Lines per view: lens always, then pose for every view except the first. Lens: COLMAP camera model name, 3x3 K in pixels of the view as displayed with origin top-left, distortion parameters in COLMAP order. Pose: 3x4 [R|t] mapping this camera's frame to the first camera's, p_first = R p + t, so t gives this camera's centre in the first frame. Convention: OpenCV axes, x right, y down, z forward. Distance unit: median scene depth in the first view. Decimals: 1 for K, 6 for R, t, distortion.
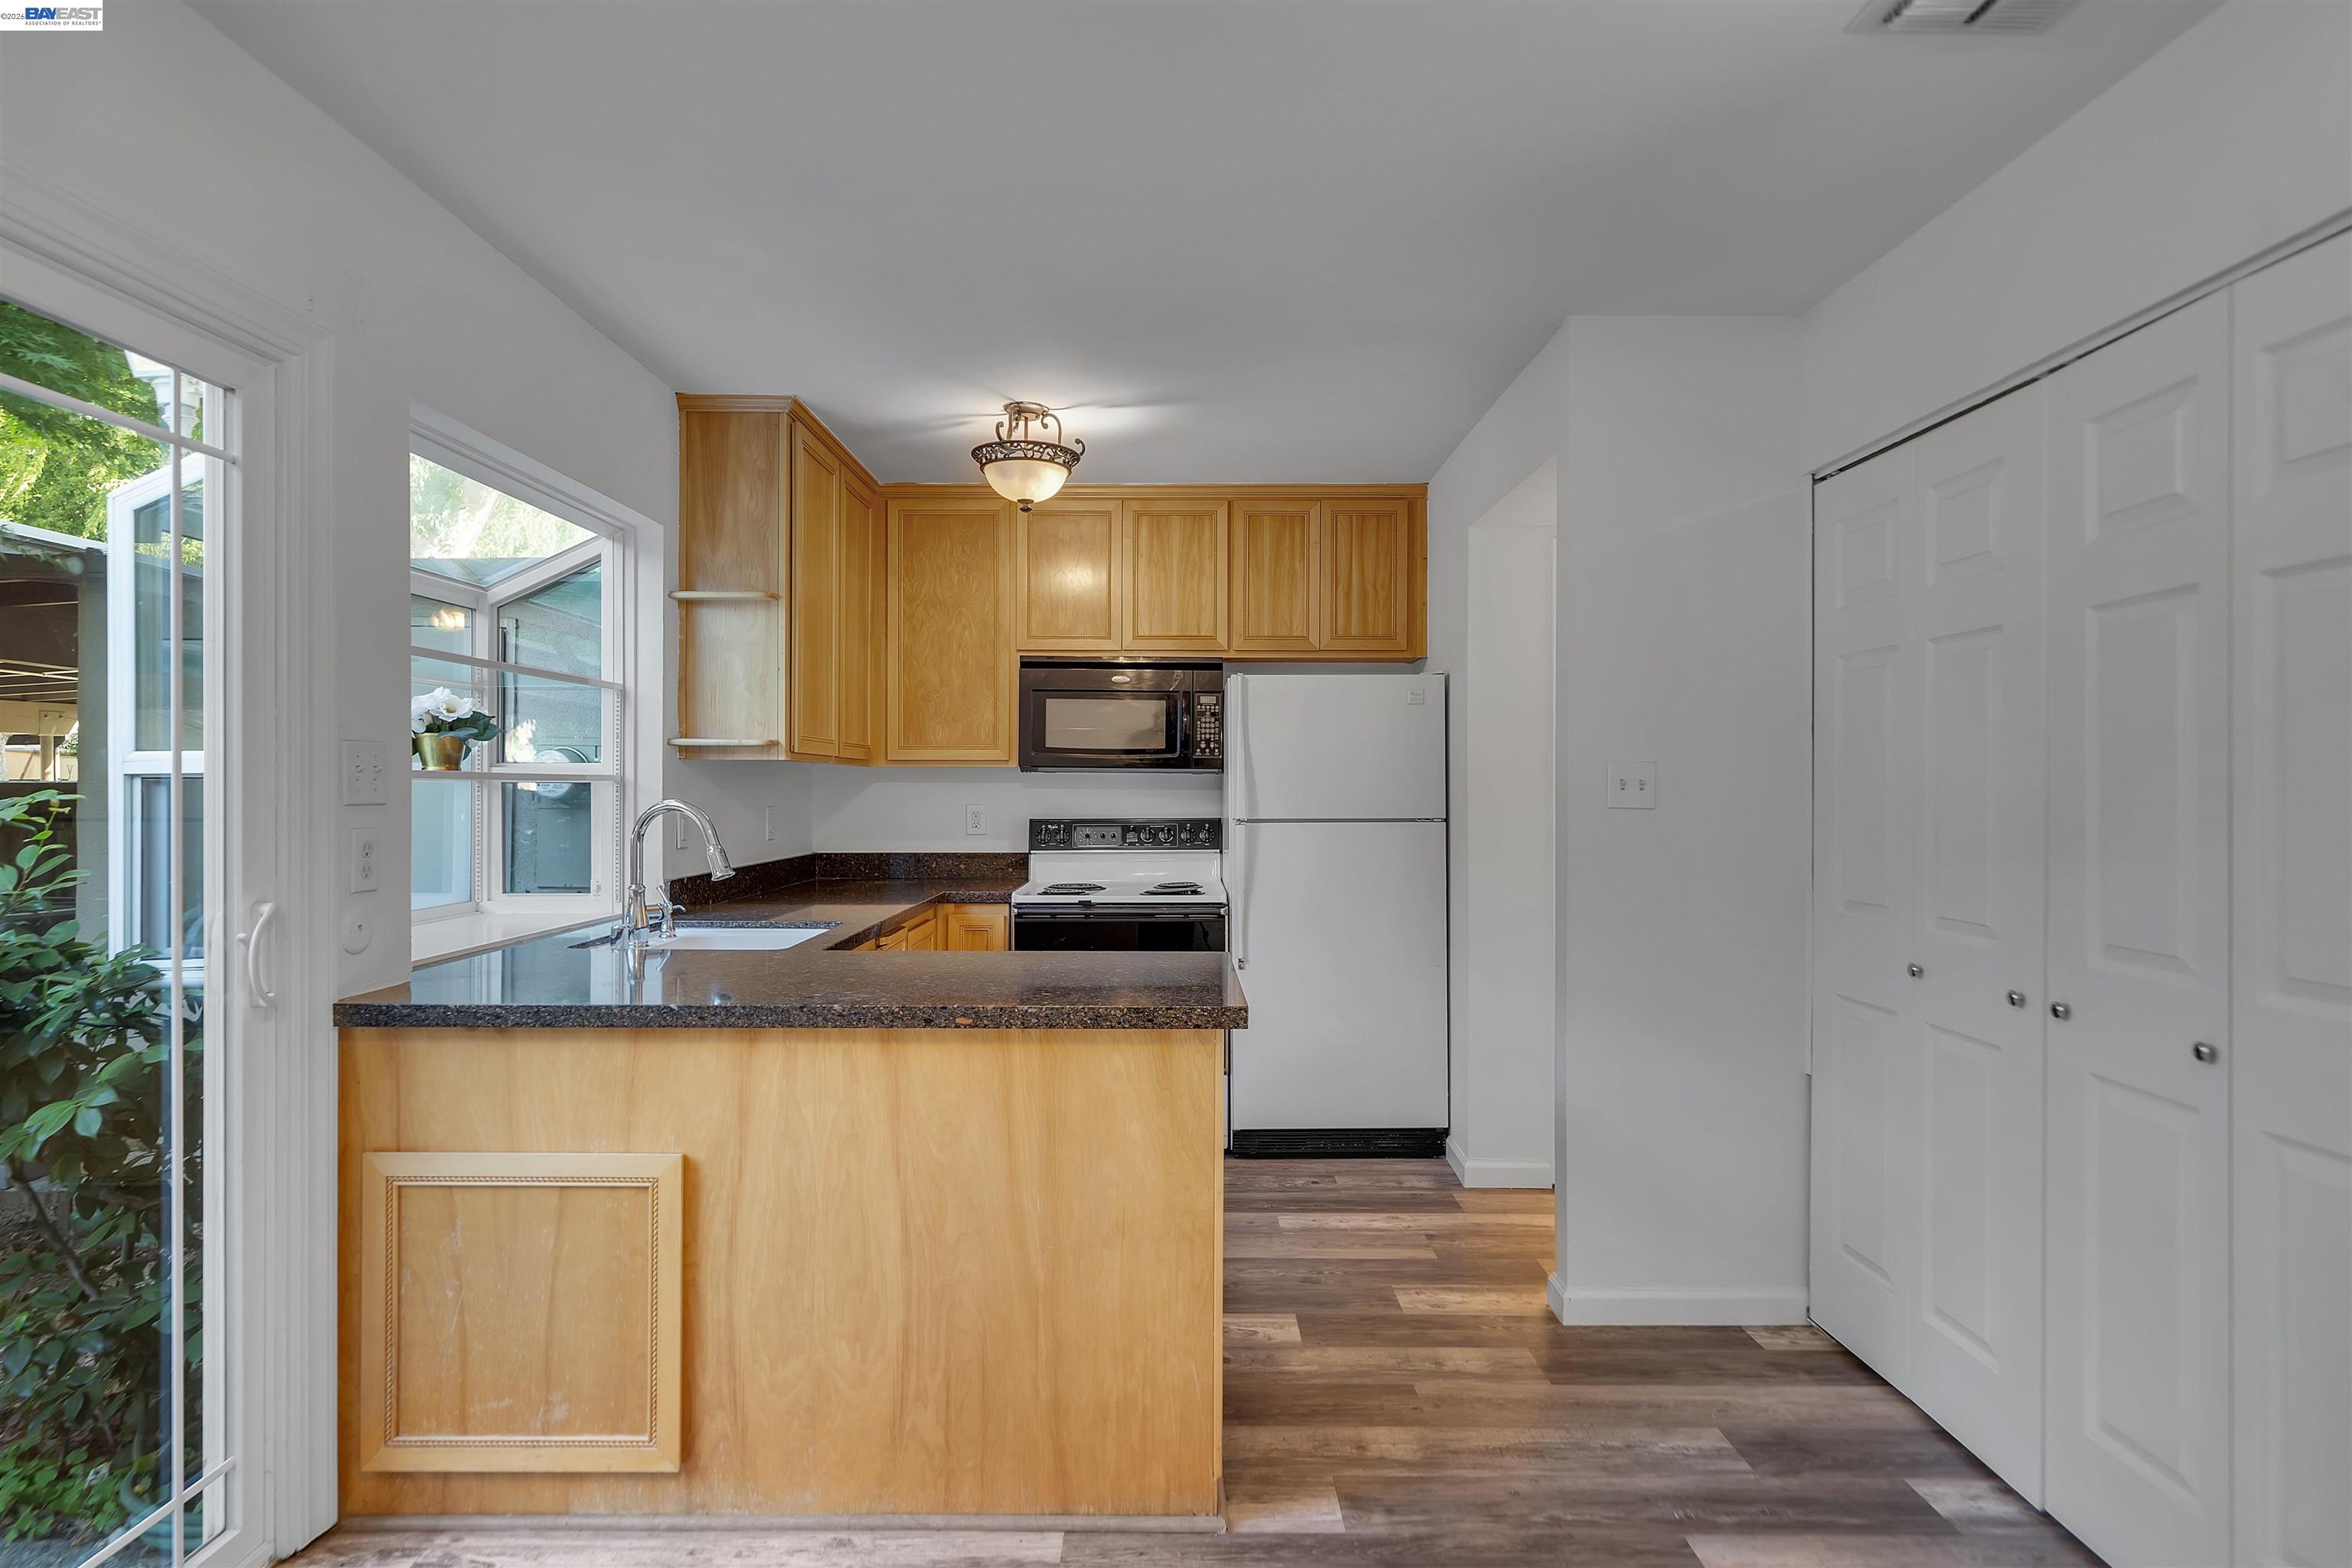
lens RADIAL K [[1244.9, 0, 1174.3], [0, 1244.9, 793.7], [0, 0, 1]] dist [0.006207, -0.003280]
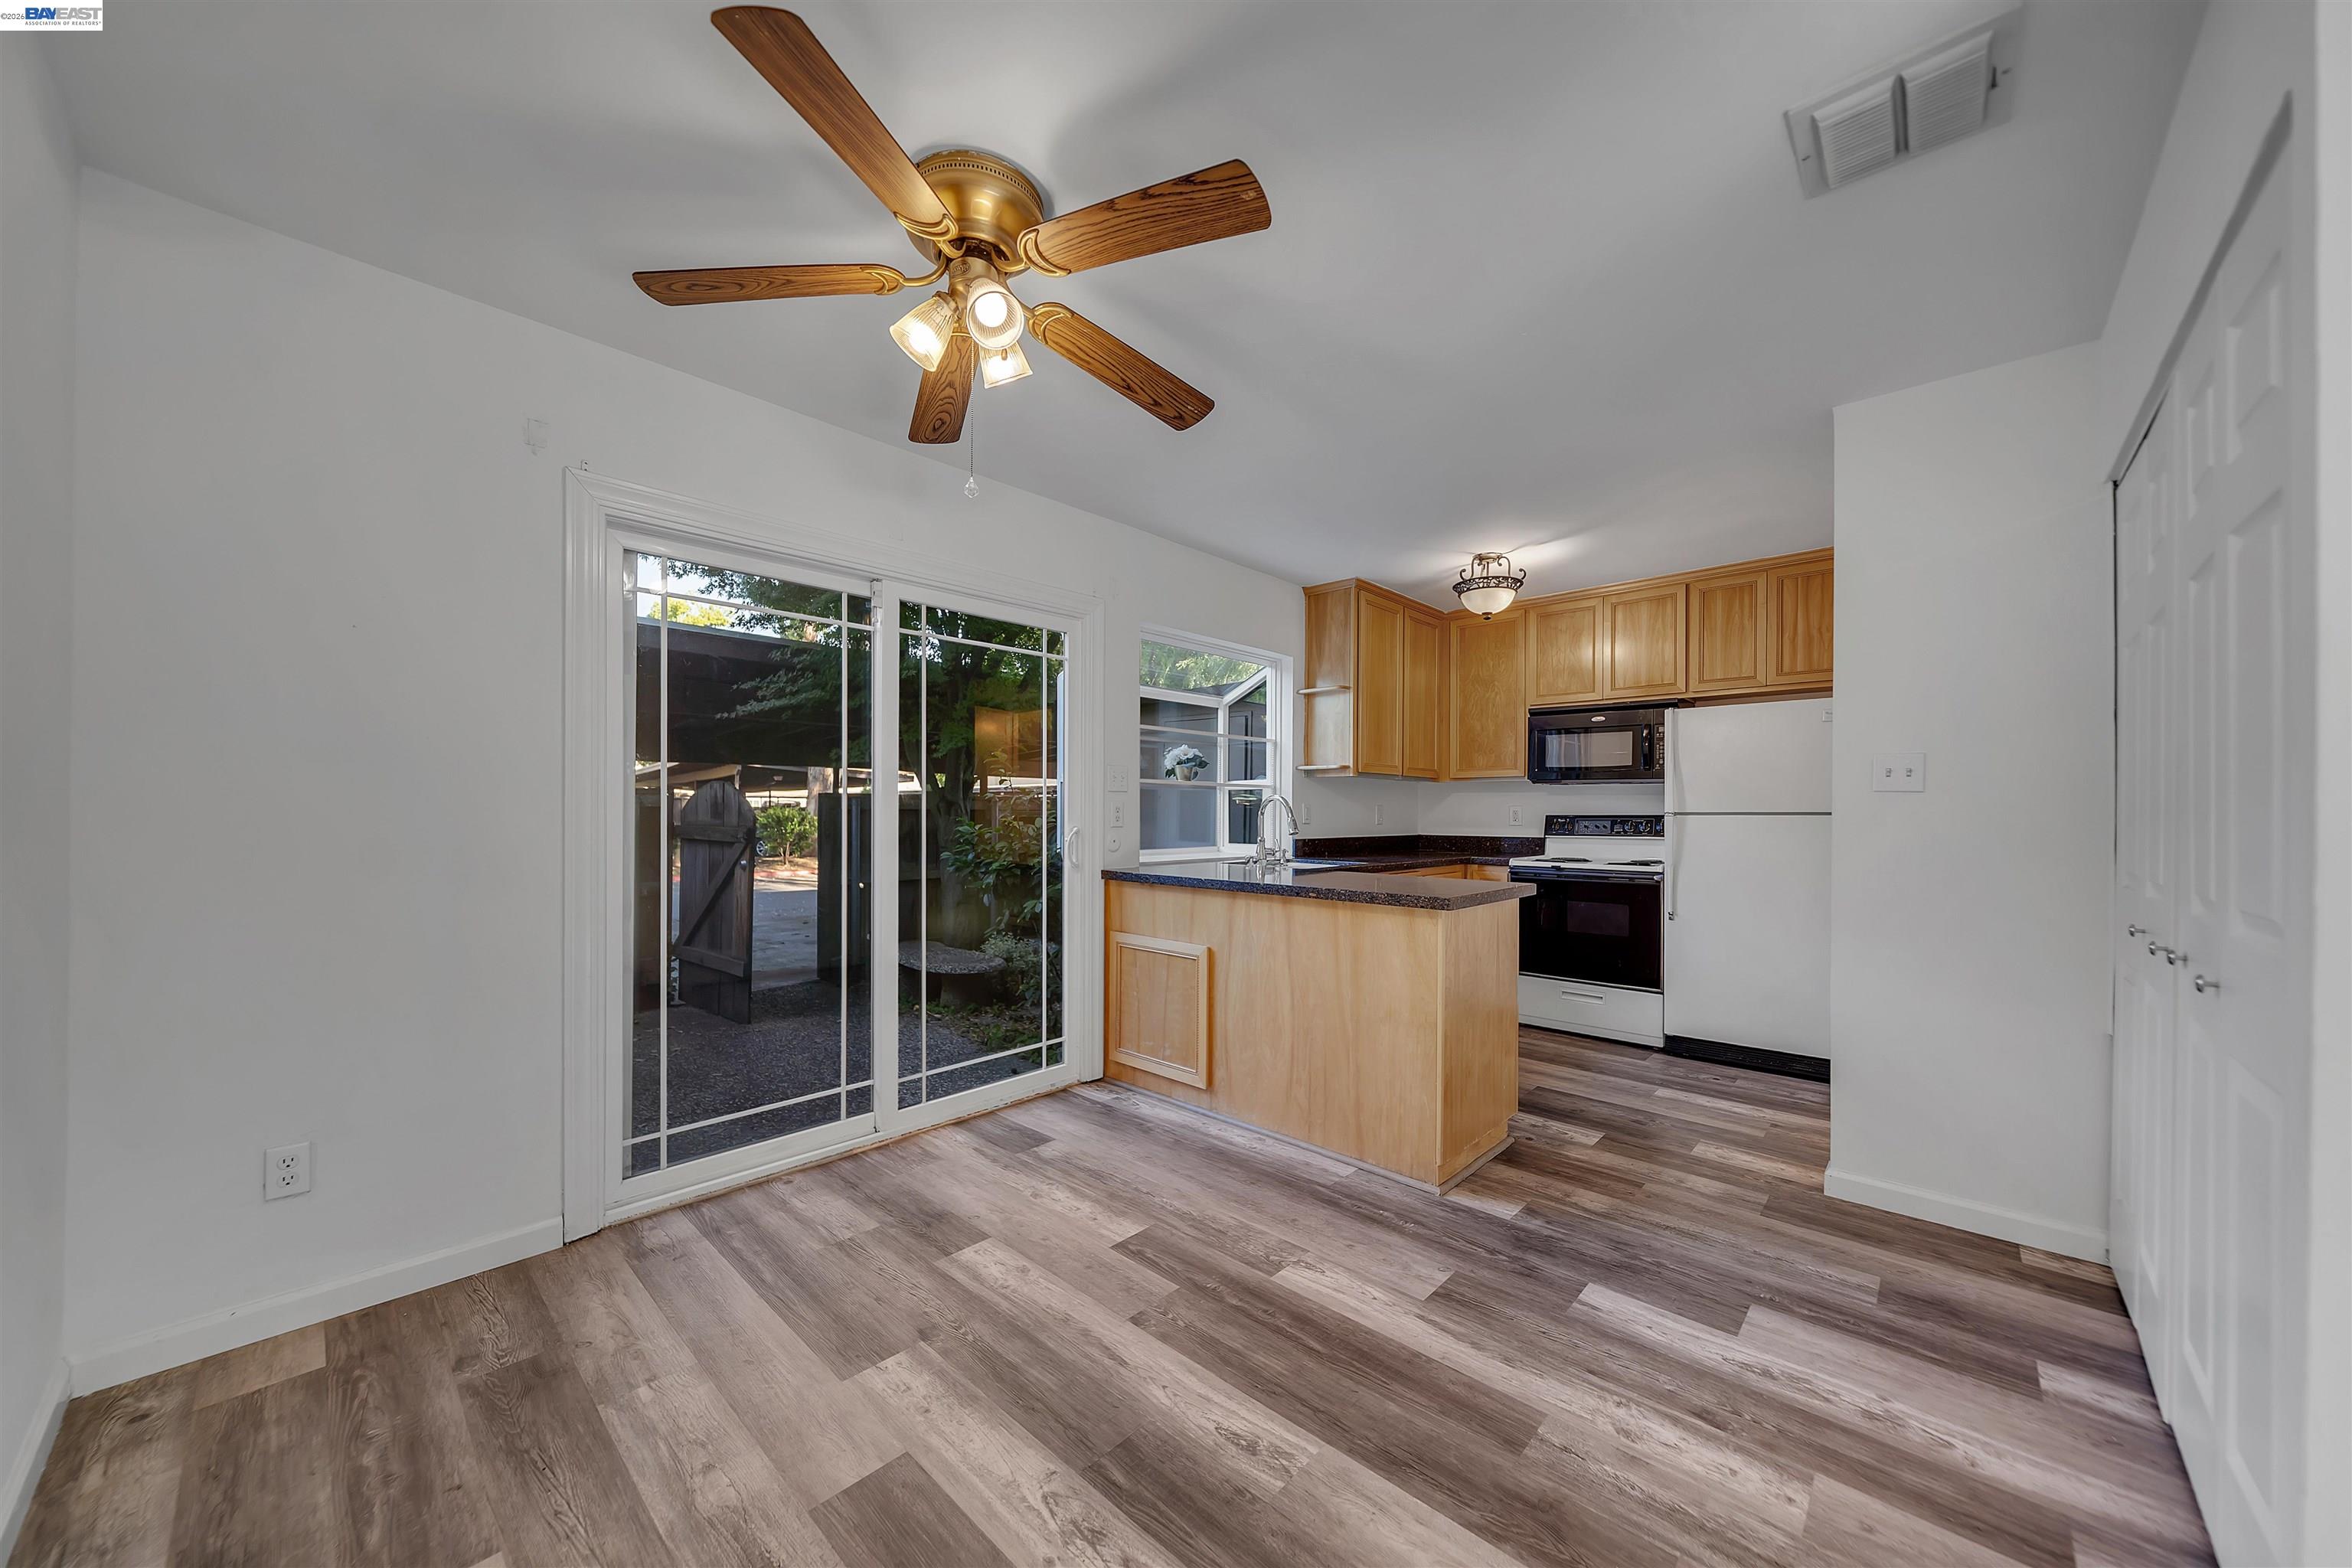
lens RADIAL K [[821.5, 0, 1180.9], [0, 821.5, 816.7], [0, 0, 1]] dist [-0.004448, 0.000778]
pose [[0.731978, 0.006487, -0.681297, 0.361442], [-0.008760, 0.999962, 0.000110, 0.038846], [0.681272, 0.005888, 0.732007, -0.063725]]
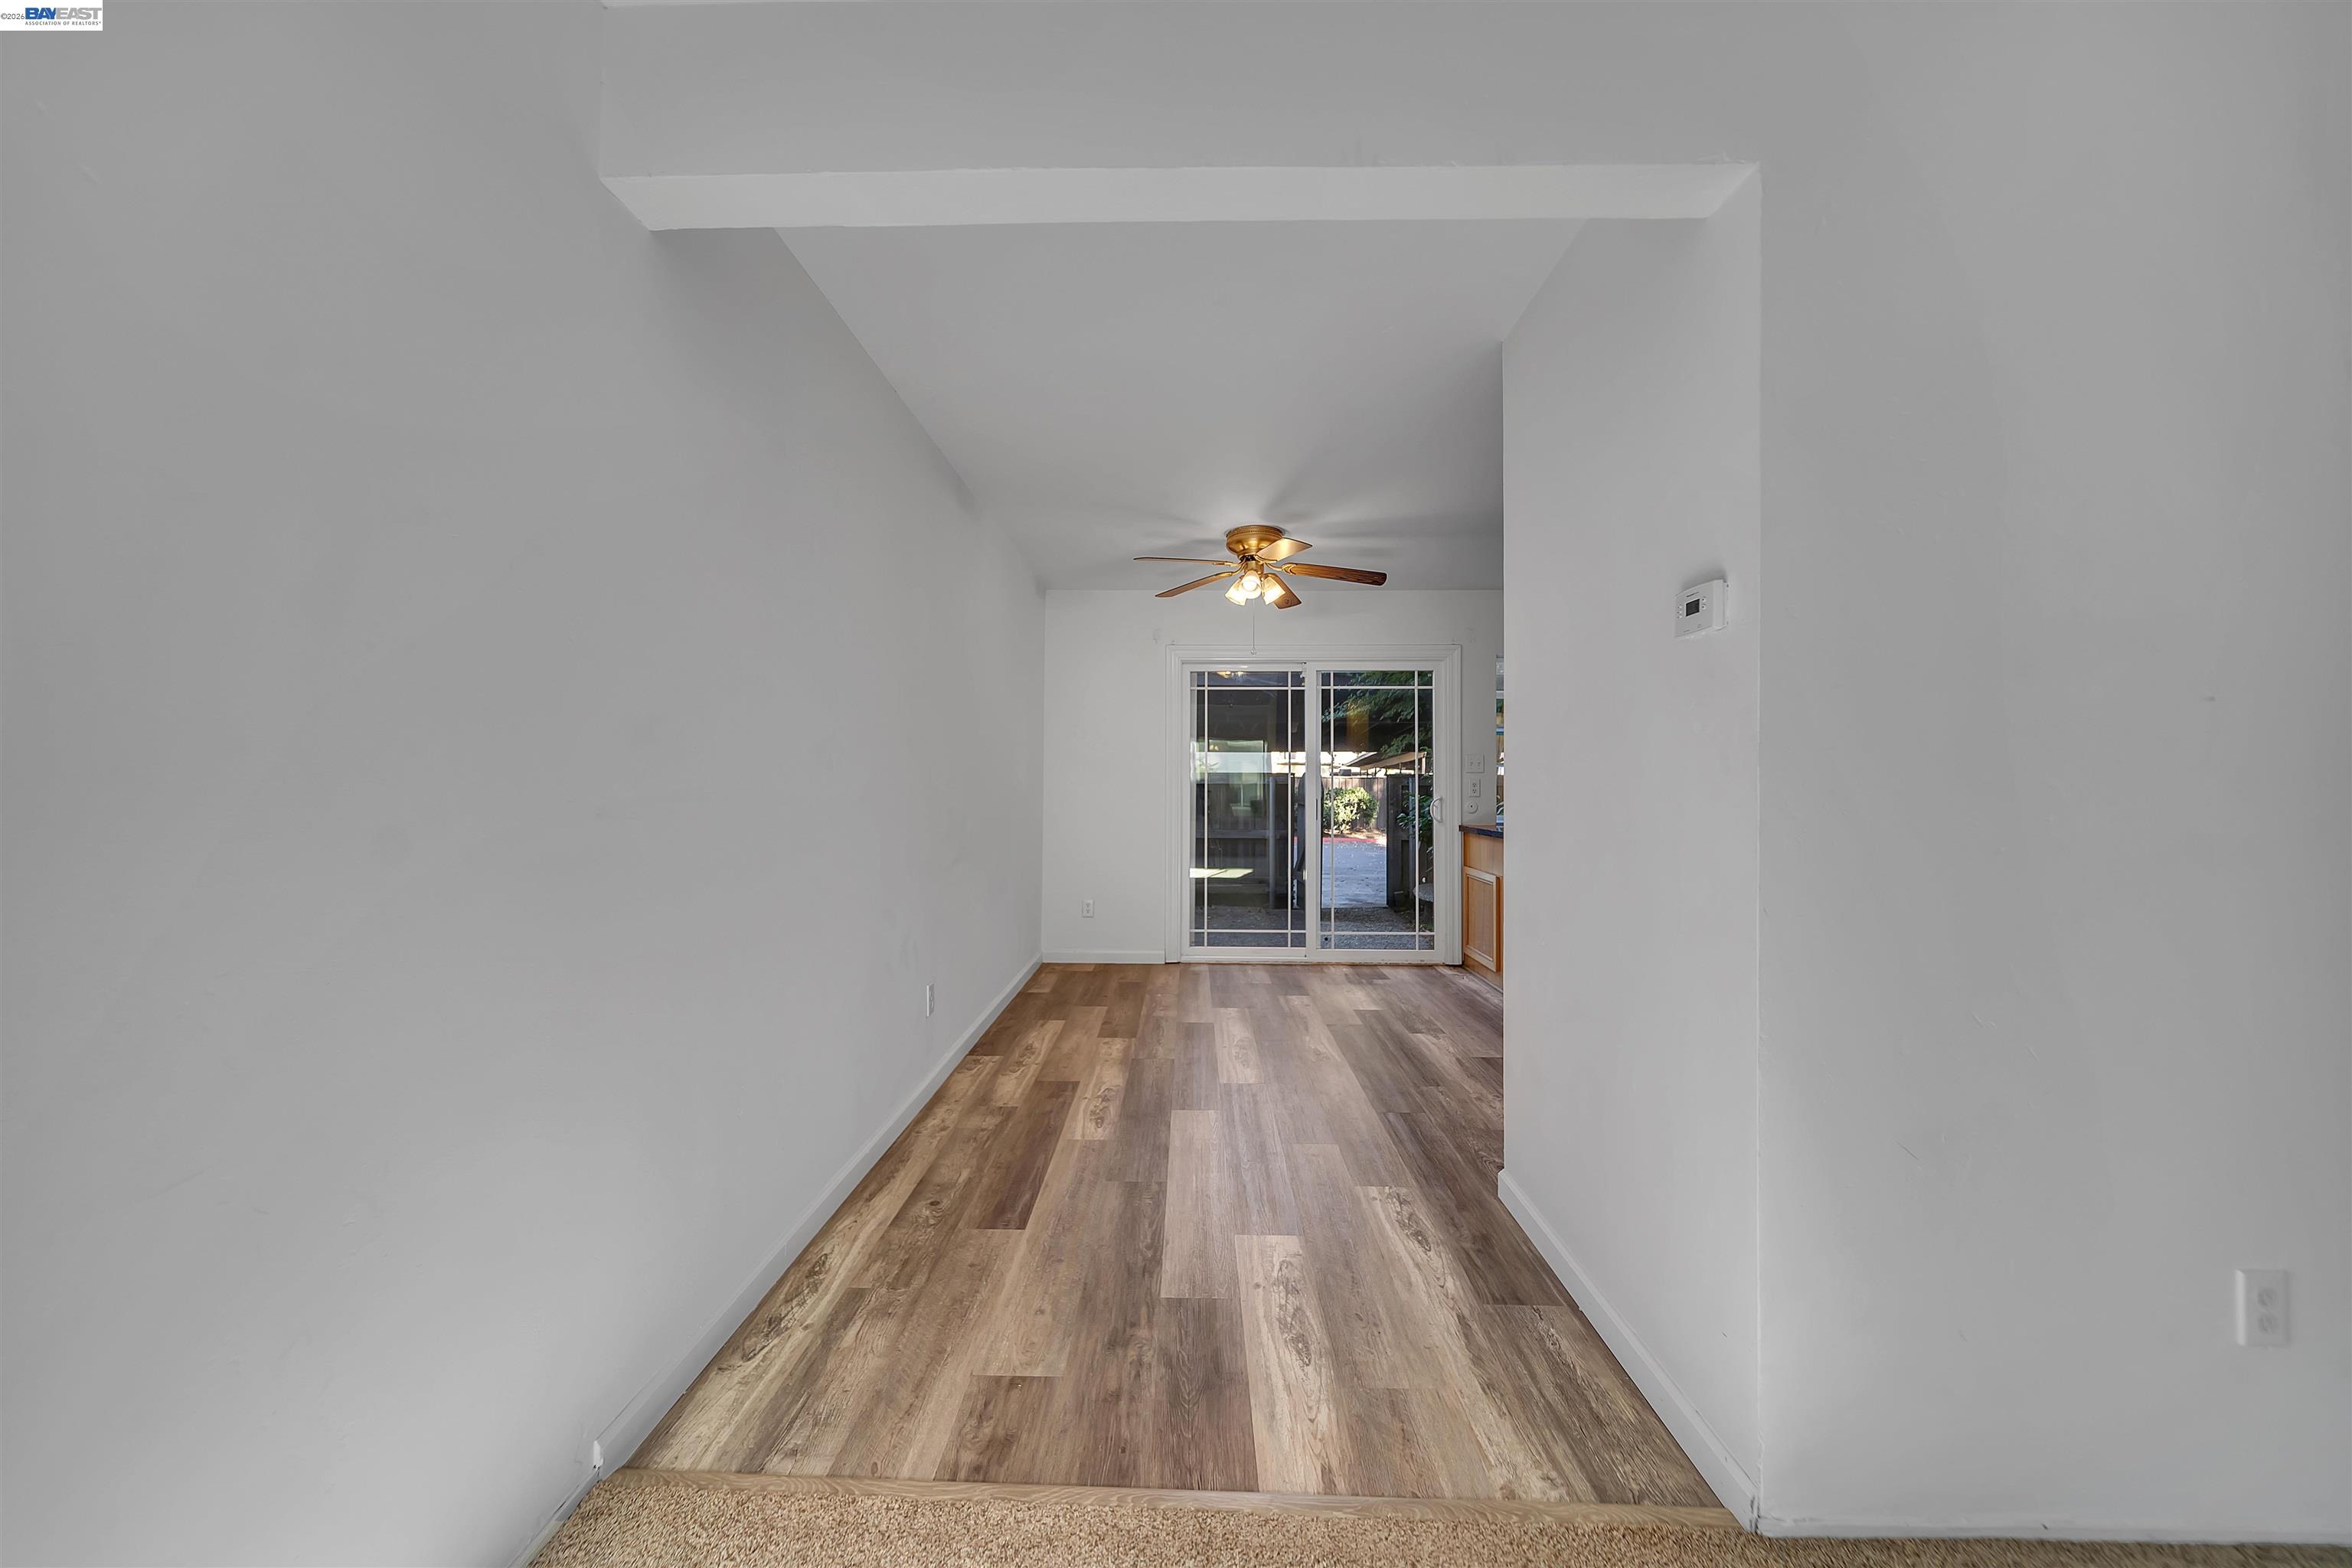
lens RADIAL K [[818.4, 0, 1166.4], [0, 818.4, 770.7], [0, 0, 1]] dist [-0.002031, -0.000079]
pose [[-0.024929, -0.019815, -0.999493, 1.154076], [-0.012532, 0.999731, -0.019507, 0.041529], [0.999611, 0.012040, -0.025171, 0.116048]]
